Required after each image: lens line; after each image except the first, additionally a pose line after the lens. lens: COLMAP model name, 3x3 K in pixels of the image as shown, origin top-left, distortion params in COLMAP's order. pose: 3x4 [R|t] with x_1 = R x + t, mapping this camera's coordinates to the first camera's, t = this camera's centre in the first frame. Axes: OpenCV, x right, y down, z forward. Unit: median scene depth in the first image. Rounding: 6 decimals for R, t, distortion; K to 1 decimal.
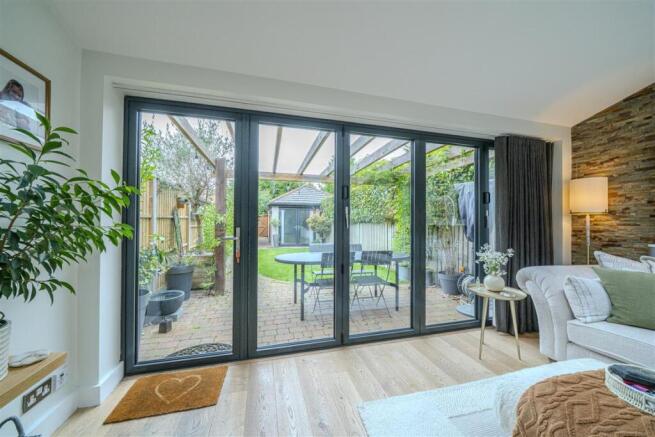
lens RADIAL K [[243.5, 0, 327.6], [0, 243.5, 218.2], [0, 0, 1]] dist [-0.002616, -0.000203]
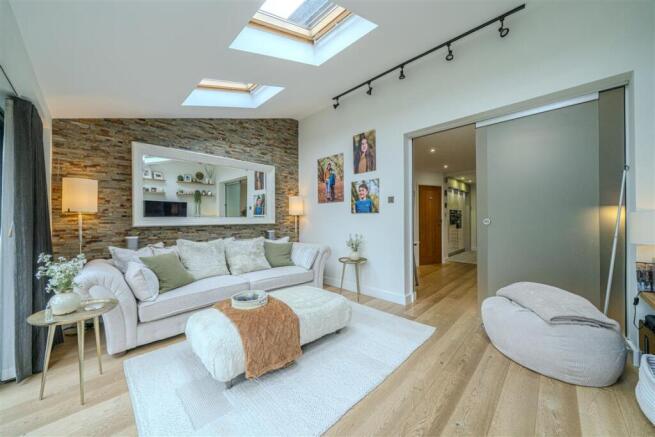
lens RADIAL K [[243.5, 0, 325.1], [0, 243.5, 218.8], [0, 0, 1]] dist [-0.002616, -0.000203]
pose [[-0.537170, -0.004198, 0.843463, -0.378582], [-0.008340, 0.999965, -0.000334, -0.002278], [-0.843432, -0.007214, -0.537187, 0.713152]]
